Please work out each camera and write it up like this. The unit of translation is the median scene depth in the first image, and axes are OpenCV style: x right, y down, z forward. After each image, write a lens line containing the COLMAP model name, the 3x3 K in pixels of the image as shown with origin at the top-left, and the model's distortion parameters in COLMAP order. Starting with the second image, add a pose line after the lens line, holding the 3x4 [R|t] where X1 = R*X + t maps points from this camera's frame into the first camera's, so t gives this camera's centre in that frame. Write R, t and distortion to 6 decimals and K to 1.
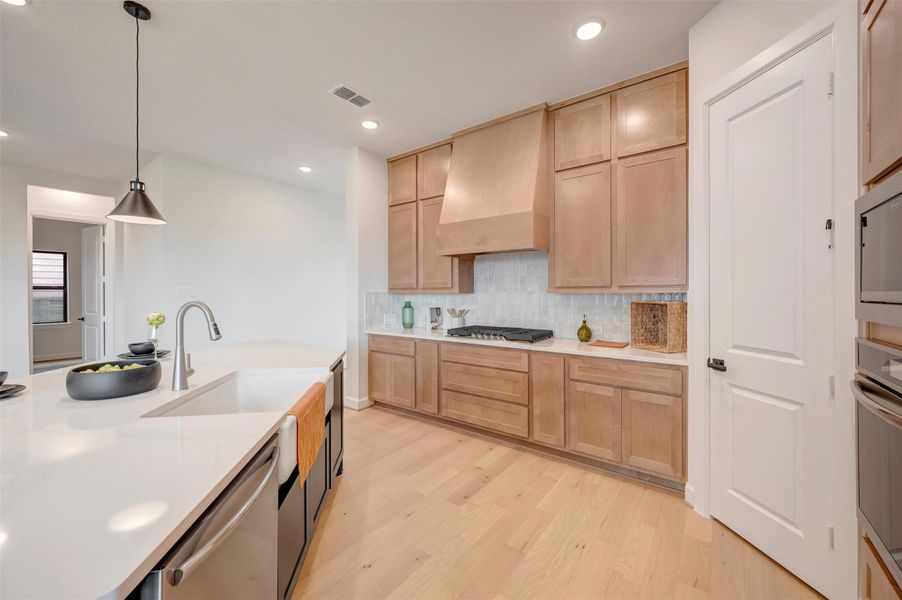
lens RADIAL K [[356.4, 0, 461.0], [0, 356.4, 294.2], [0, 0, 1]] dist [-0.000362, -0.000900]
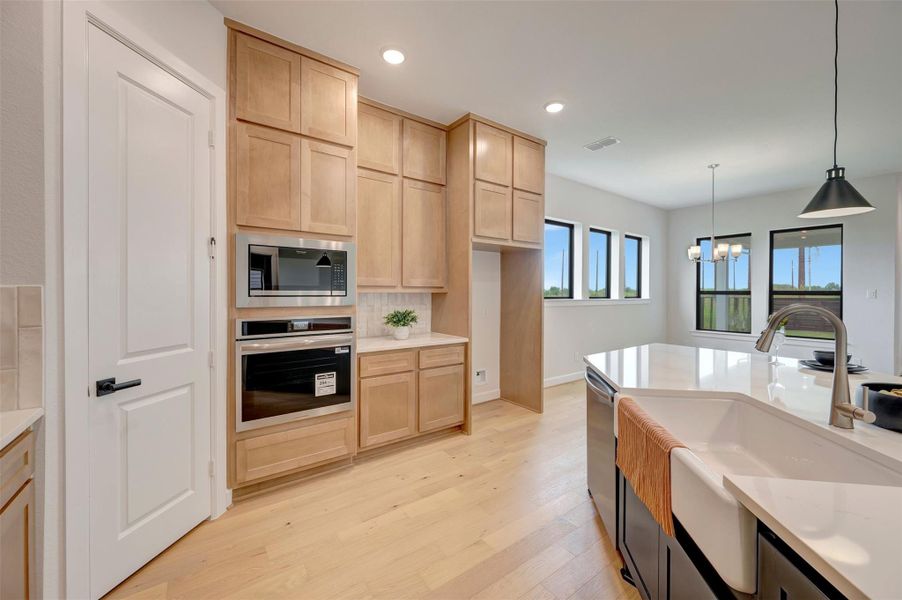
lens RADIAL K [[356.4, 0, 454.1], [0, 356.4, 293.8], [0, 0, 1]] dist [-0.000362, -0.000900]
pose [[-0.953316, -0.002741, 0.301963, -0.123154], [-0.000390, 0.999969, 0.007846, -0.001788], [-0.301976, 0.007362, -0.953287, 0.918348]]
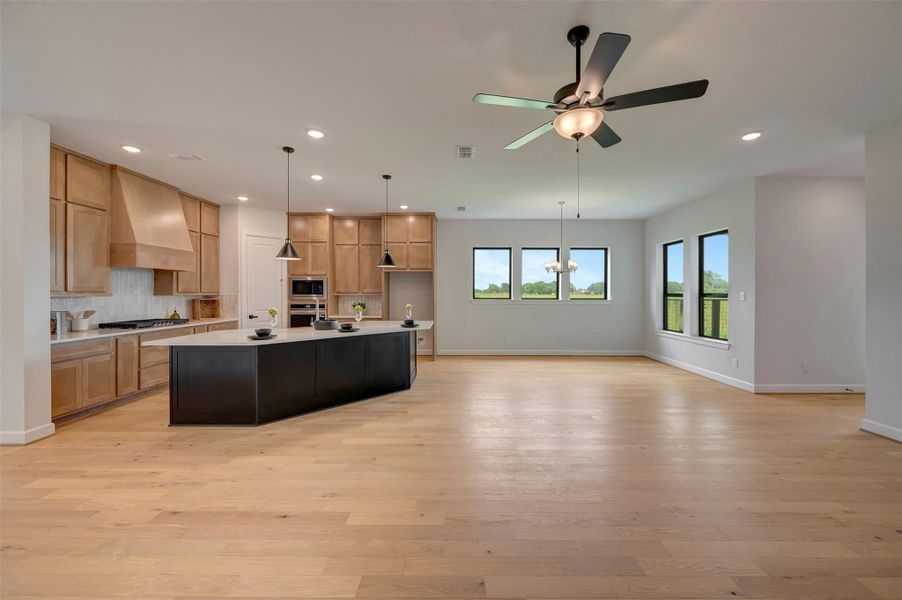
lens RADIAL K [[356.4, 0, 452.6], [0, 356.4, 293.5], [0, 0, 1]] dist [-0.000362, -0.000900]
pose [[-0.581942, -0.000732, 0.813230, -1.861477], [0.003074, 0.999990, 0.003100, -0.013317], [-0.813225, 0.004304, -0.581934, 0.862851]]
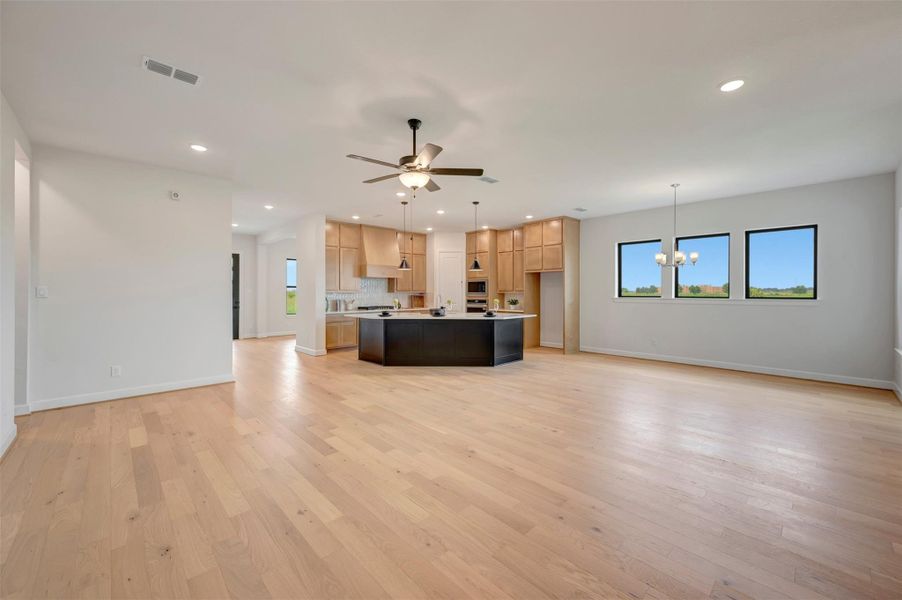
lens RADIAL K [[356.4, 0, 453.3], [0, 356.4, 292.9], [0, 0, 1]] dist [-0.000362, -0.000900]
pose [[0.174570, 0.000236, 0.984645, -2.447321], [0.003465, 0.999994, -0.000854, 0.003367], [-0.984639, 0.003561, 0.174568, 0.009473]]
